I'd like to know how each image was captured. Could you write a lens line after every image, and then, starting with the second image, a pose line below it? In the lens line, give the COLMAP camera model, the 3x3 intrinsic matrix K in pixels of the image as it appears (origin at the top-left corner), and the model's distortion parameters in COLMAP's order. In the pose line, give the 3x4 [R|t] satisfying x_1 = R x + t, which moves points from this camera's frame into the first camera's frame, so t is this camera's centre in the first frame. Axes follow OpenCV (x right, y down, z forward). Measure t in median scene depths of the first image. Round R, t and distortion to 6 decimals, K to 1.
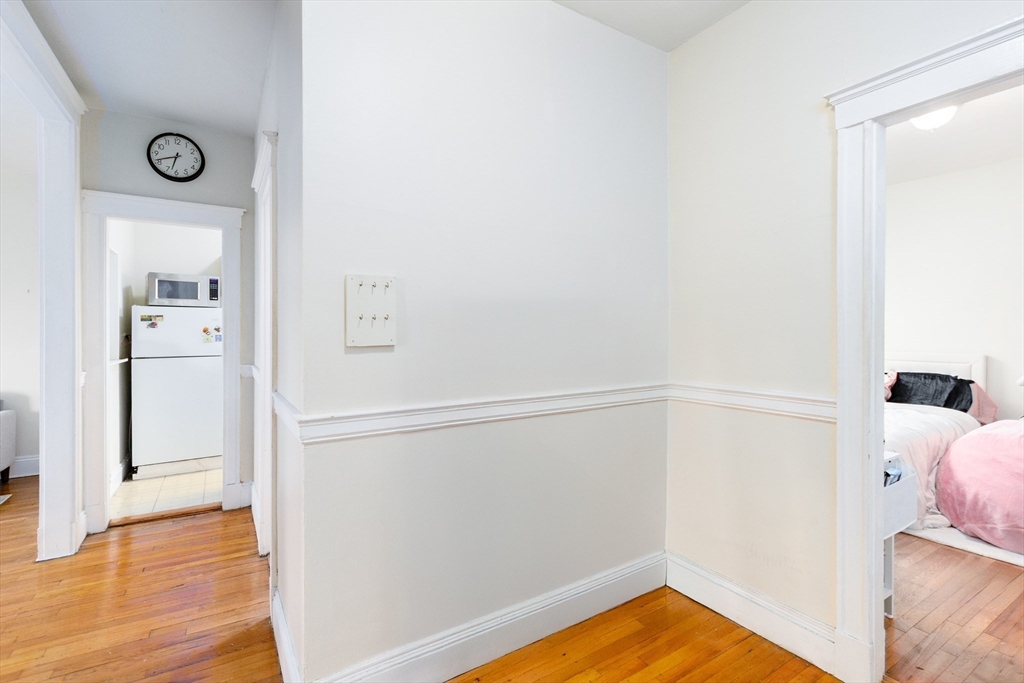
lens RADIAL K [[469.5, 0, 515.3], [0, 469.5, 331.4], [0, 0, 1]] dist [0.000205, 0.000118]
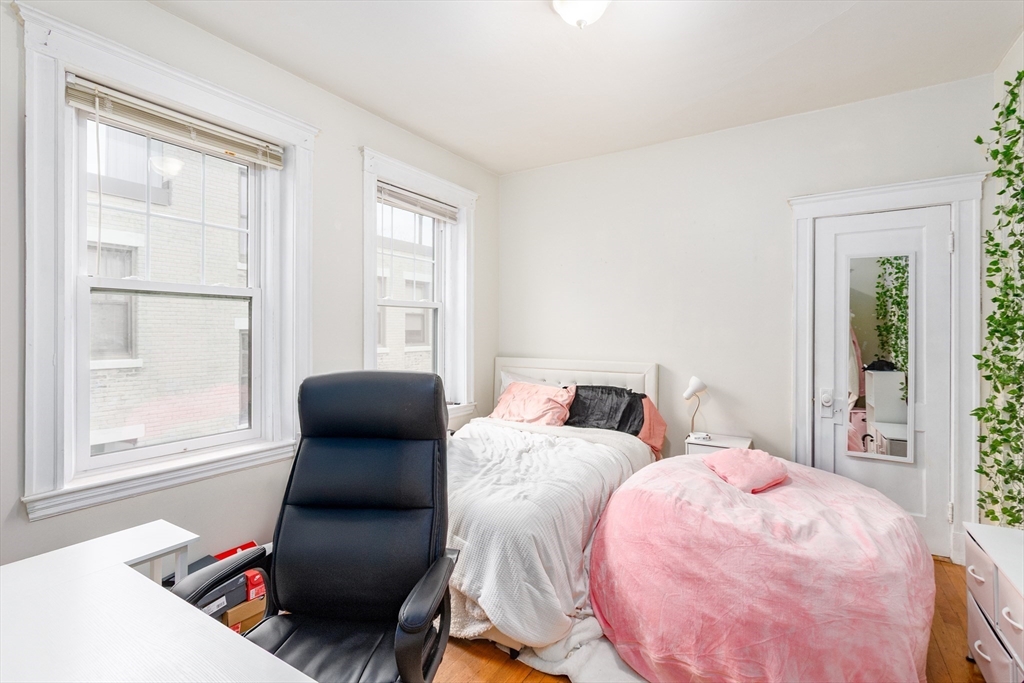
lens RADIAL K [[469.5, 0, 515.3], [0, 469.5, 331.4], [0, 0, 1]] dist [0.000205, 0.000118]
pose [[0.899557, -0.002640, 0.436796, 0.402583], [0.004757, 0.999982, -0.003754, -0.004592], [-0.436778, 0.005455, 0.899553, 0.350287]]
